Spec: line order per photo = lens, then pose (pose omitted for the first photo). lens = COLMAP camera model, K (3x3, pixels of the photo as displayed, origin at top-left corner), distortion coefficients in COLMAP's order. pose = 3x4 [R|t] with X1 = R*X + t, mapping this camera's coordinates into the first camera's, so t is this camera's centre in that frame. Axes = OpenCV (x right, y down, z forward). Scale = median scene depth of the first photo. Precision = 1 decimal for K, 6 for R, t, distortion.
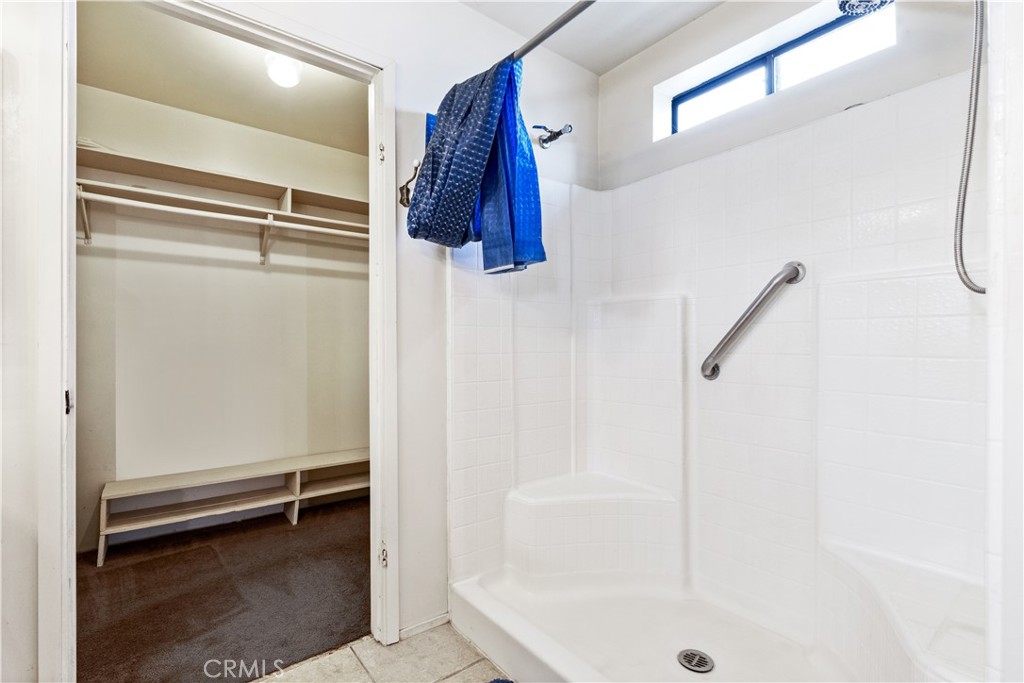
lens RADIAL K [[462.9, 0, 513.6], [0, 462.9, 345.9], [0, 0, 1]] dist [-0.004013, -0.000426]
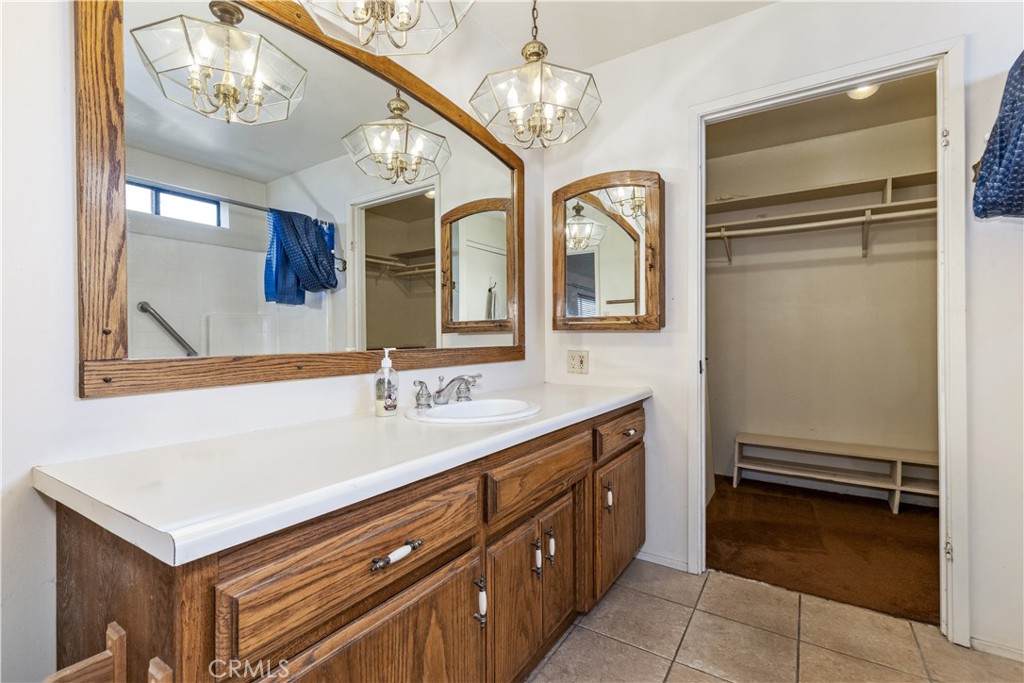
lens RADIAL K [[462.9, 0, 514.5], [0, 462.9, 337.2], [0, 0, 1]] dist [-0.004013, -0.000426]
pose [[0.338345, 0.002288, -0.941019, 0.213611], [0.002717, 0.999990, 0.003409, -0.000519], [0.941018, -0.003710, 0.338336, -0.128194]]
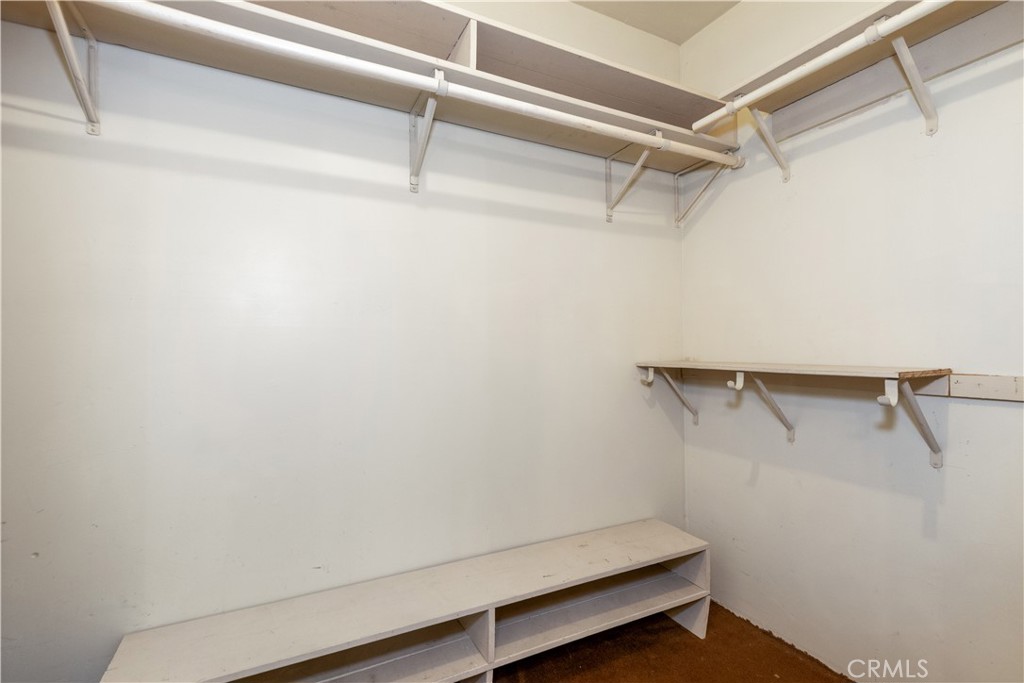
lens RADIAL K [[462.9, 0, 515.6], [0, 462.9, 347.4], [0, 0, 1]] dist [-0.004013, -0.000426]
pose [[0.983615, 0.001508, -0.180273, -0.403996], [-0.000886, 0.999993, 0.003534, -0.001374], [0.180277, -0.003316, 0.983610, 0.608463]]
